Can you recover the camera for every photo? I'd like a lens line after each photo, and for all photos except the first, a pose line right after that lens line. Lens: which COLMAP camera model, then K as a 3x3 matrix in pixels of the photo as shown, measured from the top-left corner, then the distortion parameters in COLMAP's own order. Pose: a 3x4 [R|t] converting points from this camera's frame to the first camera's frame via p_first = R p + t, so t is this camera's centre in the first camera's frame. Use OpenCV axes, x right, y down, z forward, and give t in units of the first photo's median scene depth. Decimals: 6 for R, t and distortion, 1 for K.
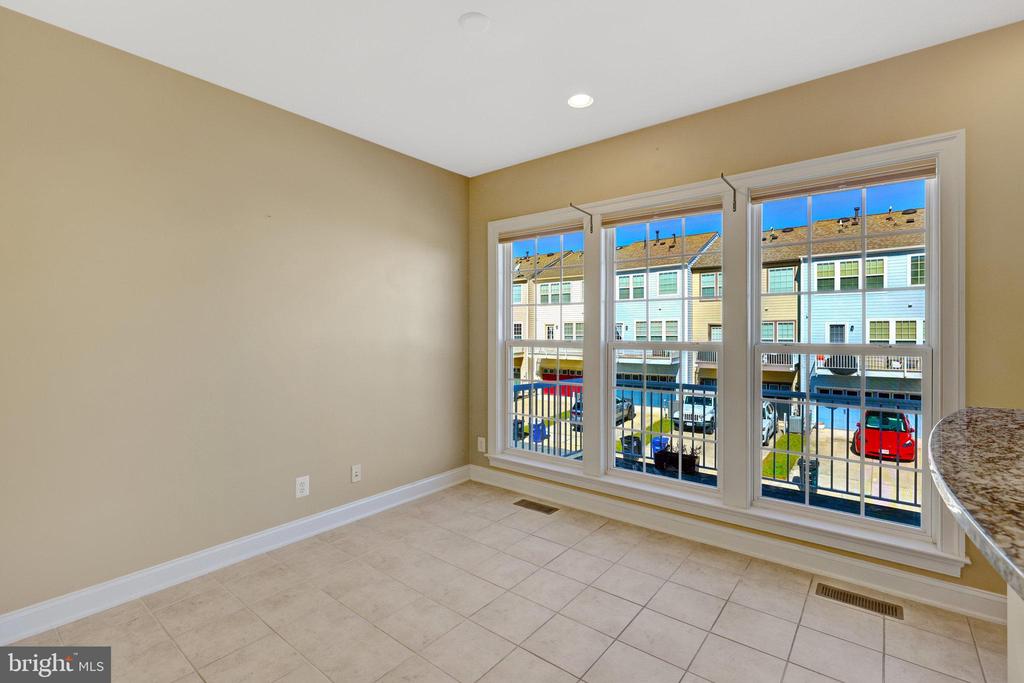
lens RADIAL K [[473.9, 0, 508.6], [0, 473.9, 332.8], [0, 0, 1]] dist [-0.001501, 0.000921]
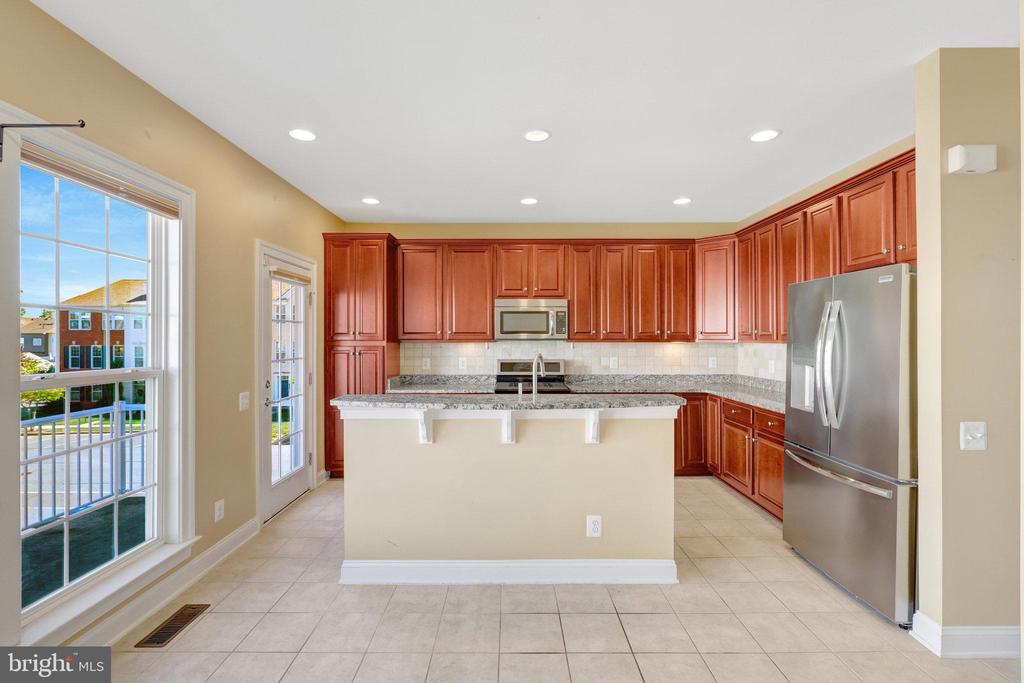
lens RADIAL K [[463.7, 0, 514.9], [0, 463.7, 339.8], [0, 0, 1]] dist [0.000283, 0.000041]
pose [[-0.646071, 0.000409, 0.763277, -0.259016], [0.000376, 1.000000, -0.000217, -0.020386], [-0.763277, 0.000147, -0.646071, 0.589119]]
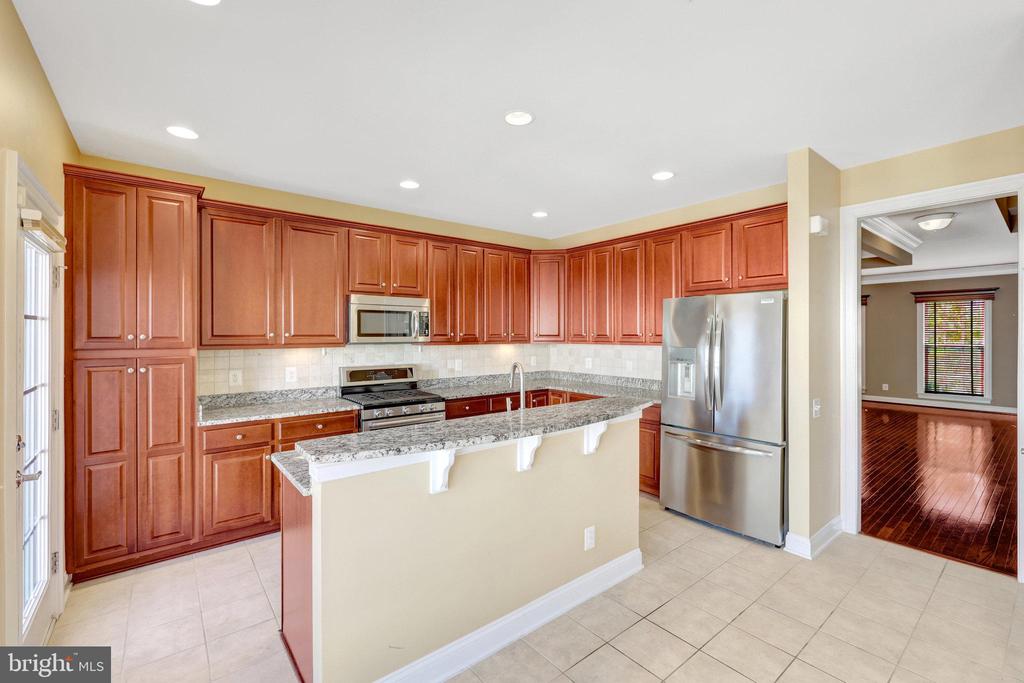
lens RADIAL K [[438.8, 0, 510.2], [0, 438.8, 336.2], [0, 0, 1]] dist [0.000607, 0.000830]
pose [[-0.980615, 0.002718, 0.195928, 0.143947], [0.003230, 0.999992, 0.002291, -0.037038], [-0.195920, 0.002879, -0.980616, 0.692001]]
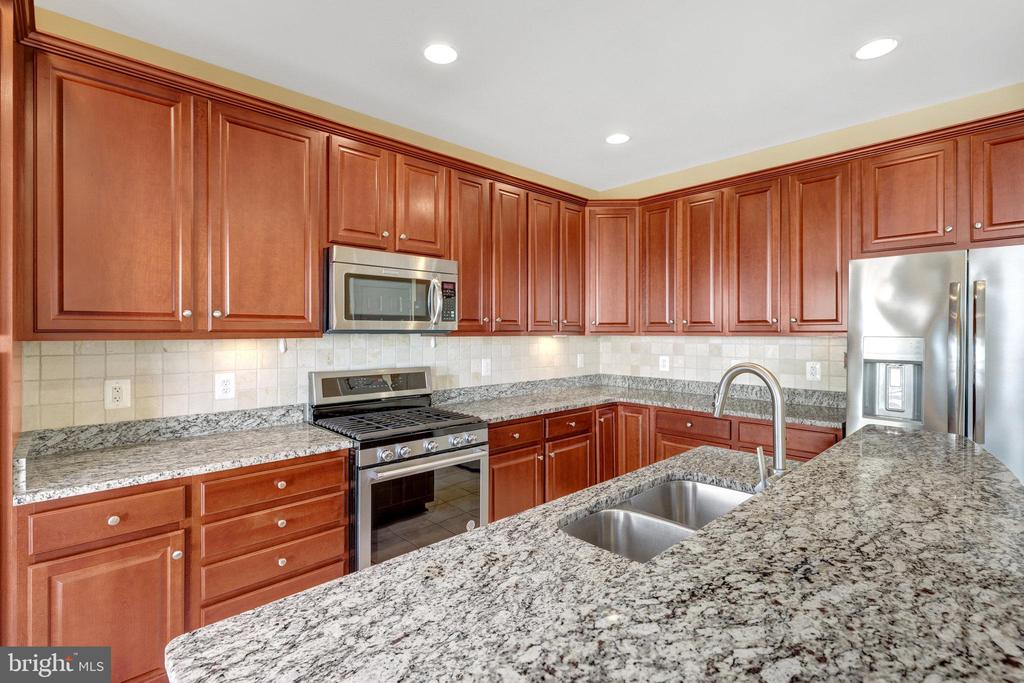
lens RADIAL K [[473.9, 0, 507.4], [0, 473.9, 334.1], [0, 0, 1]] dist [-0.001501, 0.000921]
pose [[-0.992734, 0.002006, 0.120310, 0.360921], [0.002302, 0.999995, 0.002318, -0.019271], [-0.120305, 0.002578, -0.992734, 0.414616]]
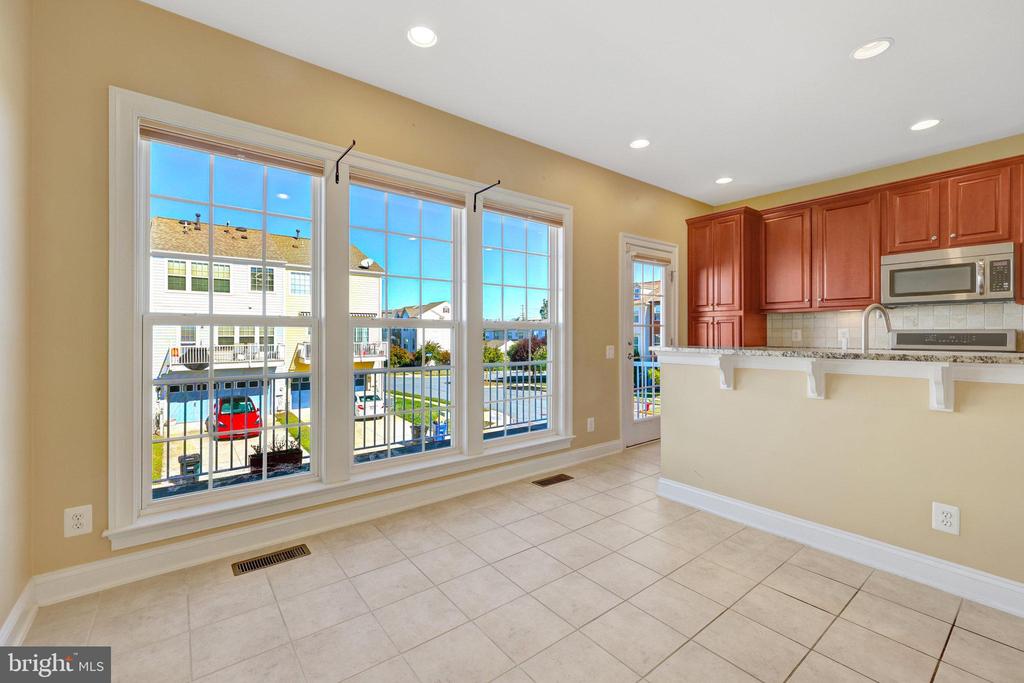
lens RADIAL K [[438.8, 0, 508.0], [0, 438.8, 333.4], [0, 0, 1]] dist [0.000607, 0.000830]
pose [[0.216009, 0.001646, 0.976390, -0.403187], [-0.000593, 0.999999, -0.001555, 0.038855], [-0.976391, -0.000243, 0.216010, 0.449976]]
